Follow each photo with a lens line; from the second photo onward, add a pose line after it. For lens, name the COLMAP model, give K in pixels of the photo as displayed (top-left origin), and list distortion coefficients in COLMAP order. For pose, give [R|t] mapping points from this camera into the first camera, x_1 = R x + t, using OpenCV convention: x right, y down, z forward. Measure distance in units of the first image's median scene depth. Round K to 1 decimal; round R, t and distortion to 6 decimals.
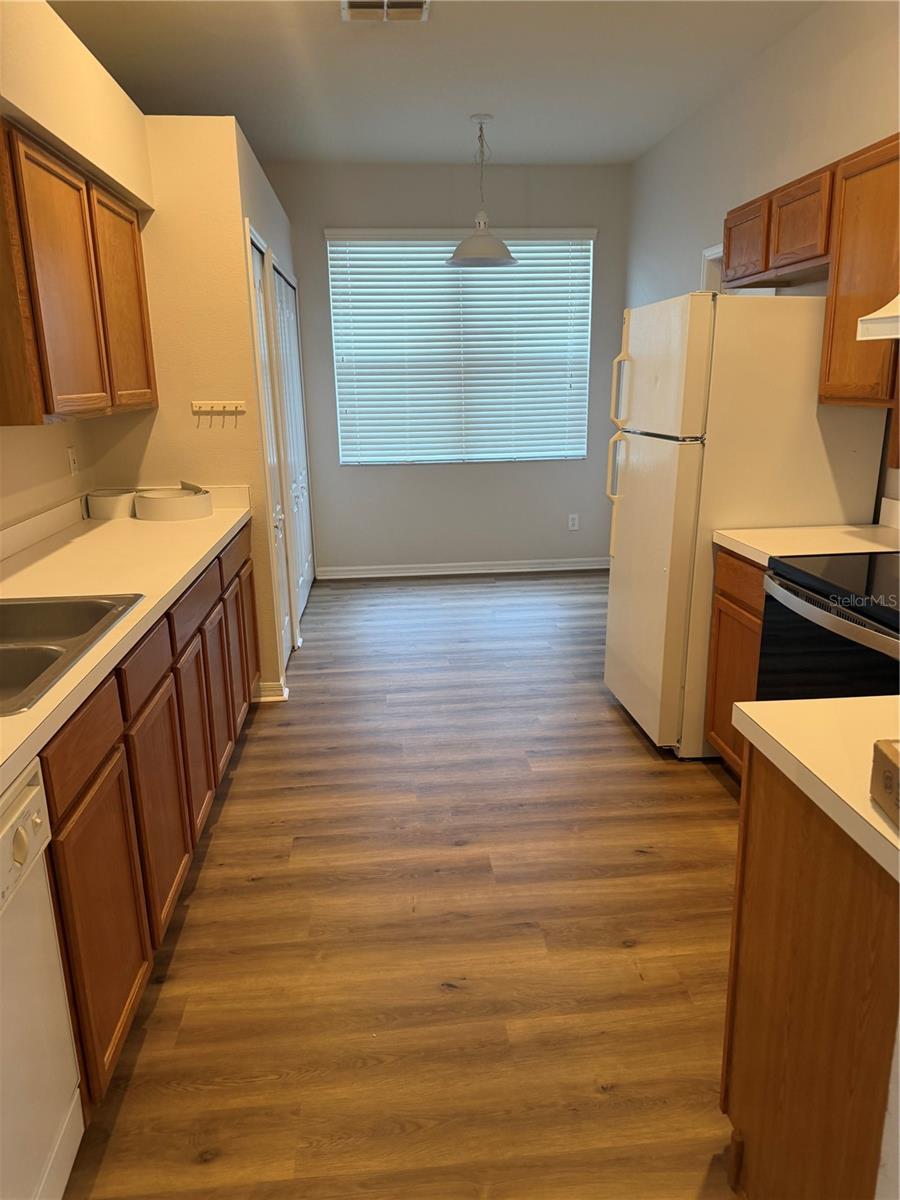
lens RADIAL K [[849.5, 0, 456.1], [0, 849.5, 604.6], [0, 0, 1]] dist [0.053526, -0.072681]
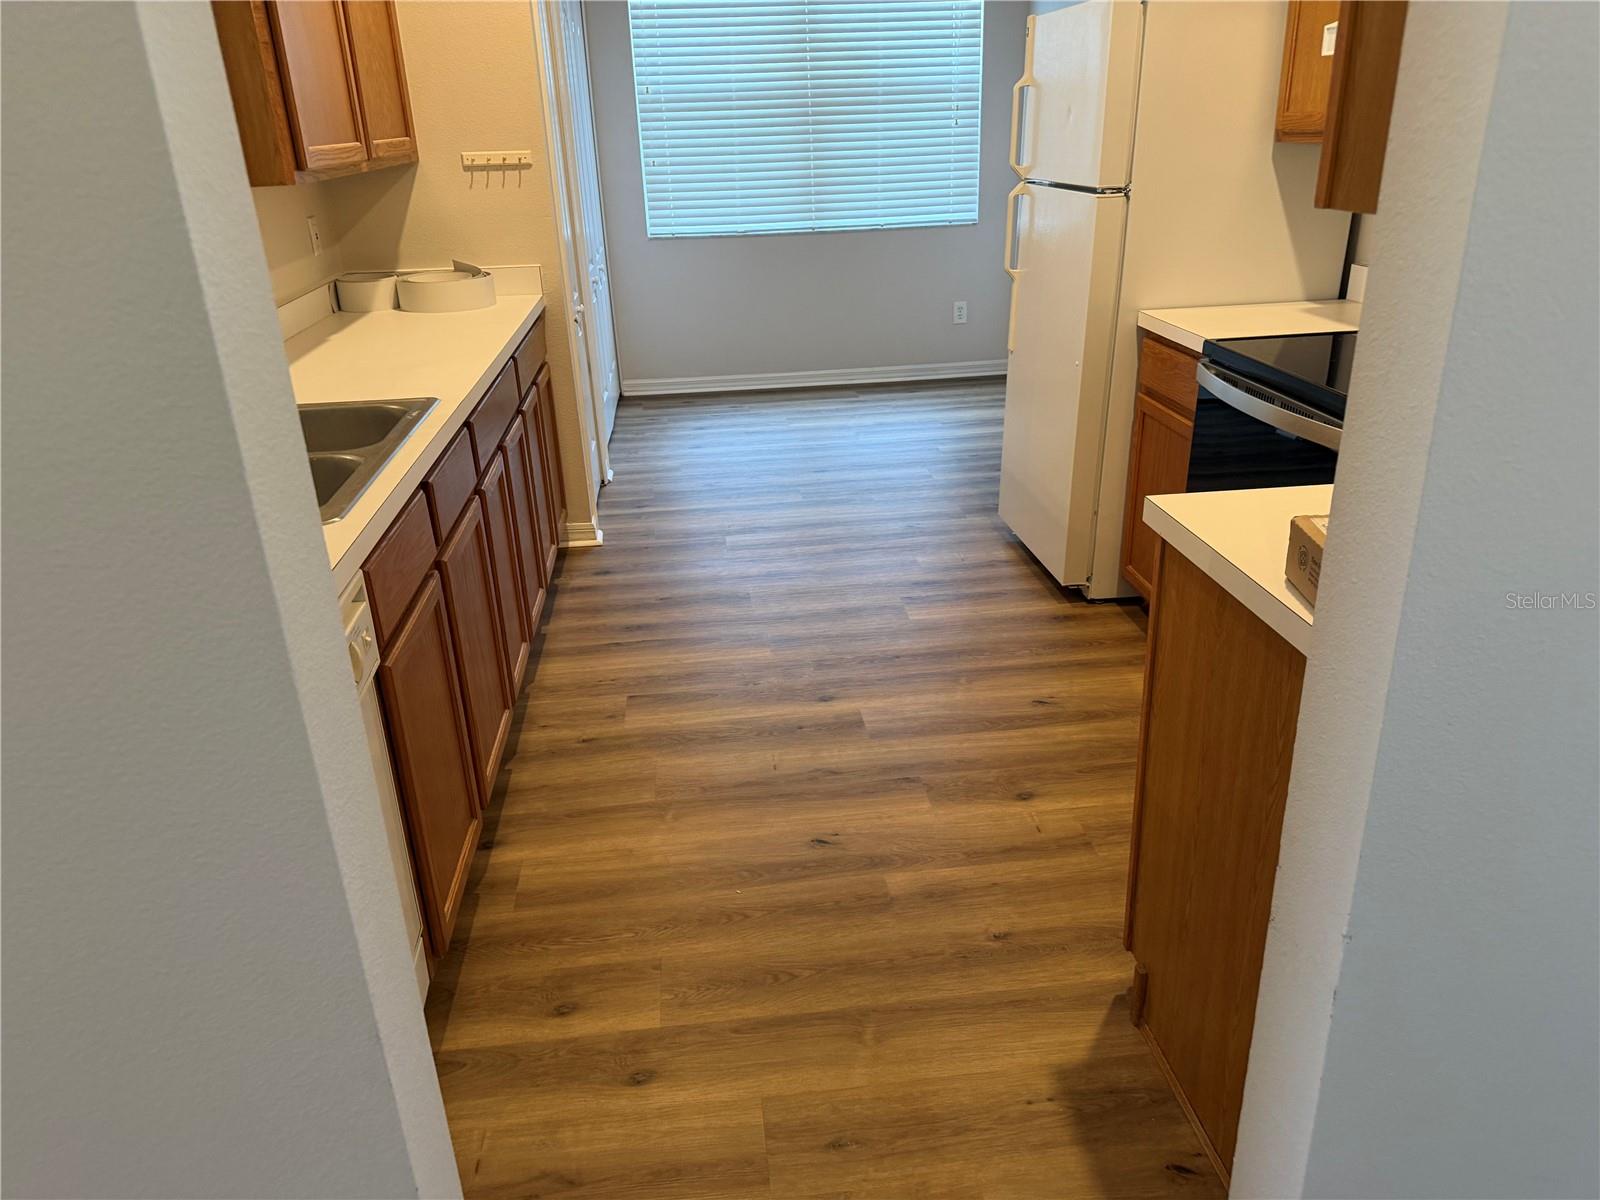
lens RADIAL K [[1132.6, 0, 808.9], [0, 1132.6, 604.7], [0, 0, 1]] dist [0.053526, -0.072681]
pose [[0.999792, -0.019575, 0.005644, -0.016704], [0.018559, 0.989411, 0.143948, 0.027390], [-0.008402, -0.143814, 0.989569, -0.092795]]
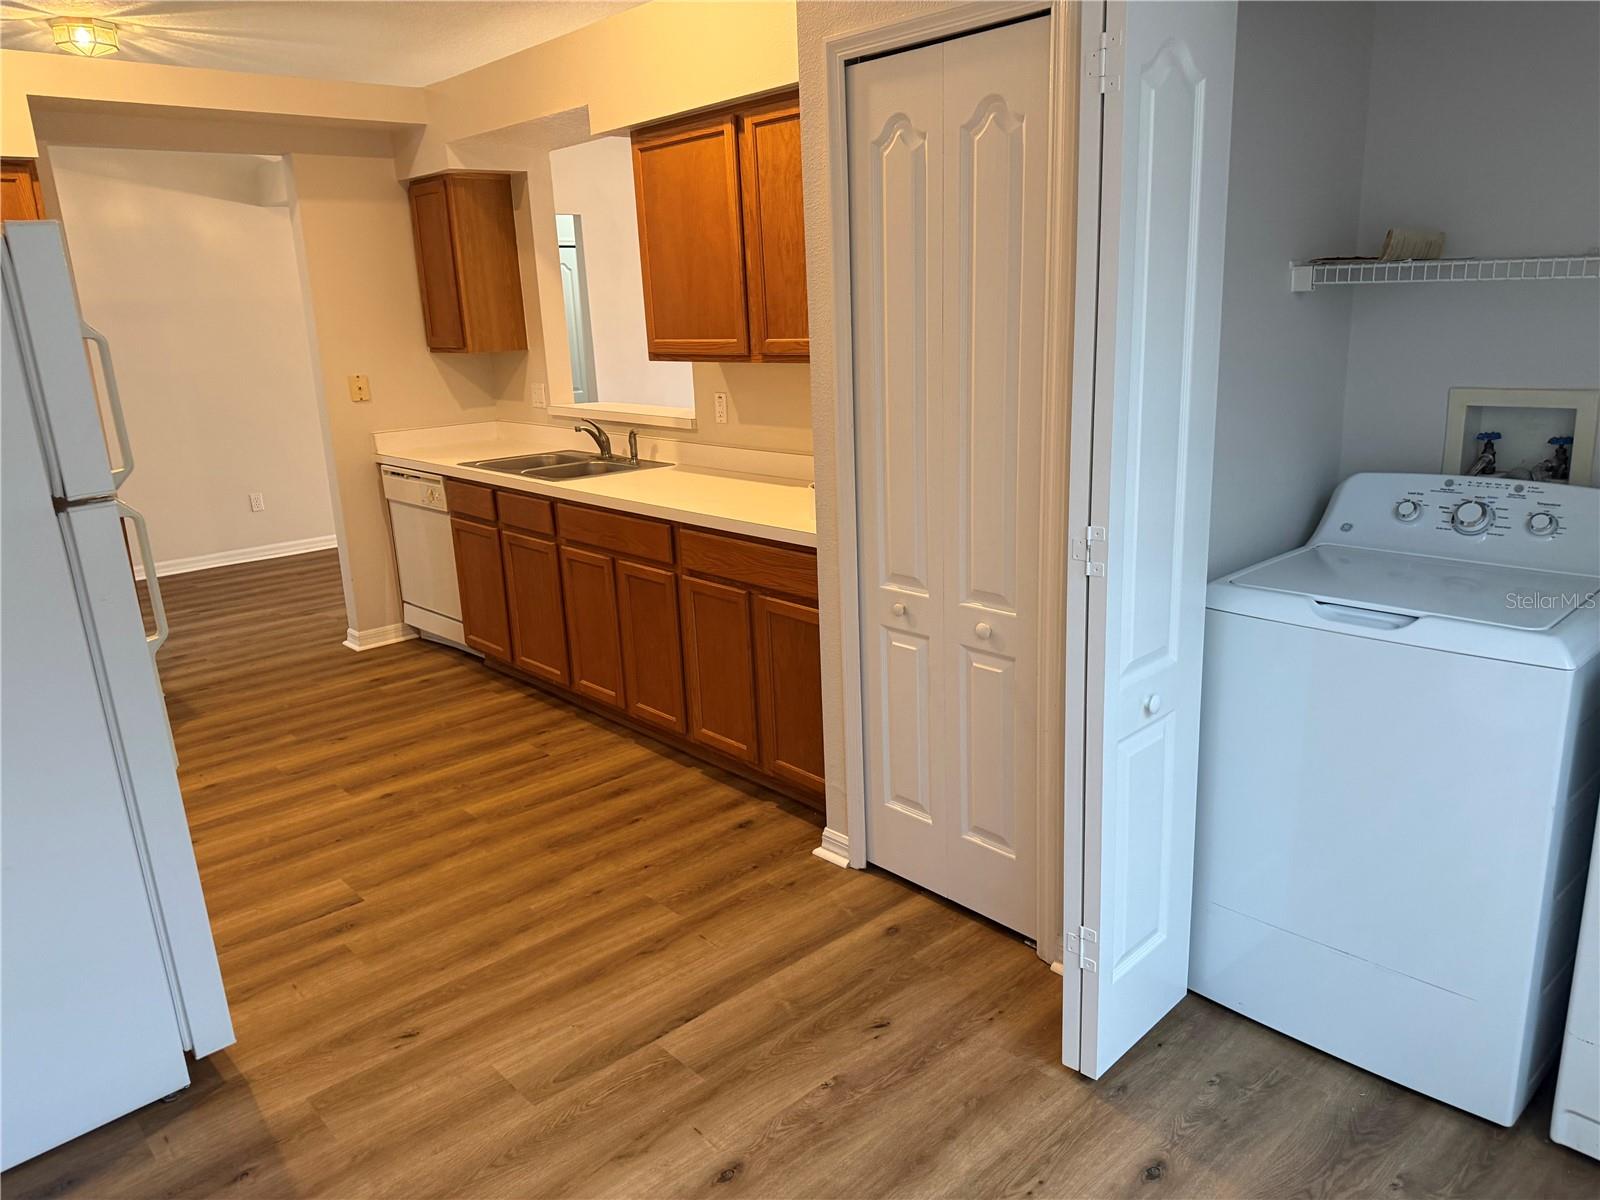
lens RADIAL K [[1132.6, 0, 801.7], [0, 1132.6, 603.5], [0, 0, 1]] dist [0.053526, -0.072681]
pose [[-0.803910, 0.209702, -0.556556, 0.317595], [-0.096605, 0.877311, 0.470098, -0.610583], [0.586853, 0.431682, -0.685021, 2.132801]]
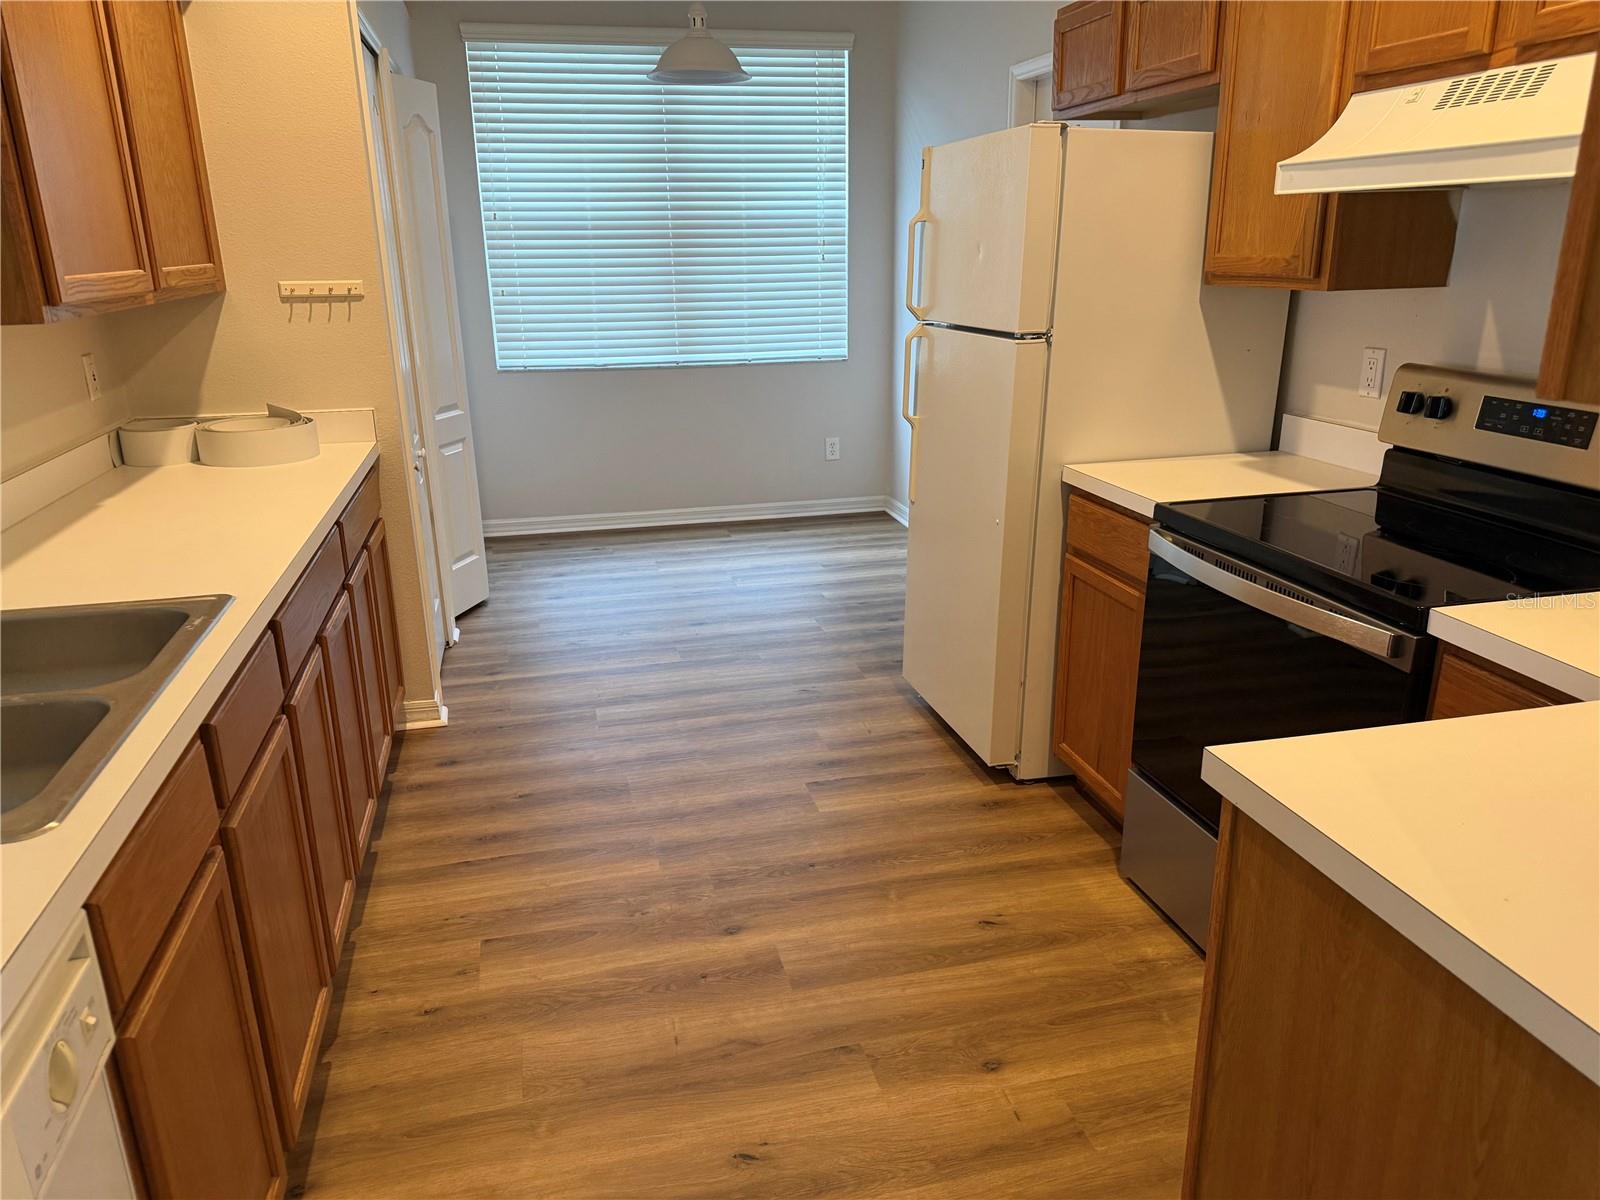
lens RADIAL K [[1132.6, 0, 797.1], [0, 1132.6, 606.9], [0, 0, 1]] dist [0.053526, -0.072681]
pose [[0.990738, -0.039430, 0.129939, -0.052457], [0.033181, 0.998202, 0.049914, -0.025985], [-0.131673, -0.045140, 0.990265, 0.092691]]
